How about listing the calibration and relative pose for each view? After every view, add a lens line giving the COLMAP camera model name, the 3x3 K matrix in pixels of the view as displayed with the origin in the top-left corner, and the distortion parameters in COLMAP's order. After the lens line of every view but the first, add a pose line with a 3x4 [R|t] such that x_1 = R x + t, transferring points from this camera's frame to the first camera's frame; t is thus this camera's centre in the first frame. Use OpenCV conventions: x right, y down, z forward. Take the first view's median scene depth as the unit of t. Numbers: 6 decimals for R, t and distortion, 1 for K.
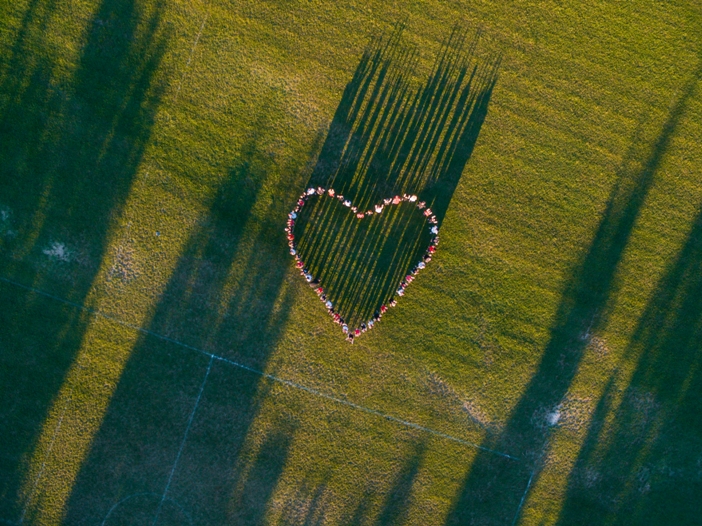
lens RADIAL K [[406.5, 0, 351.0], [0, 406.5, 263.0], [0, 0, 1]] dist [-0.000059, -0.000056]
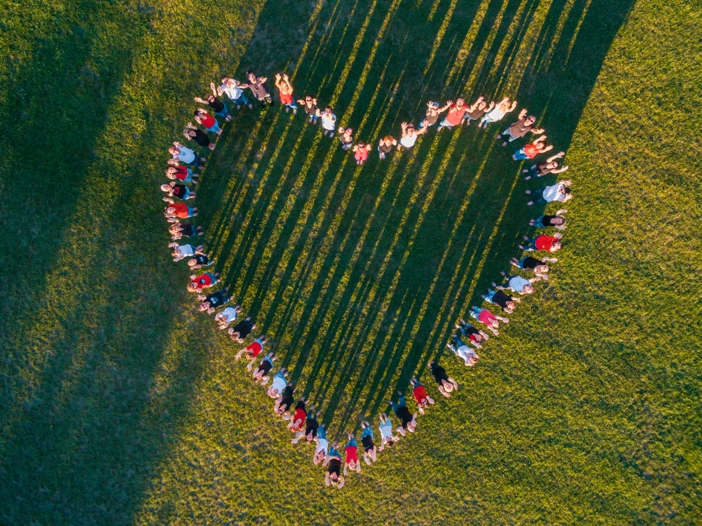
lens RADIAL K [[409.5, 0, 324.6], [0, 409.5, 263.2], [0, 0, 1]] dist [0.001669, -0.000192]
pose [[0.999307, 0.004085, -0.036988, 0.002932], [-0.003596, 0.999905, 0.013281, -0.018365], [0.037039, -0.013138, 0.999227, 0.591286]]
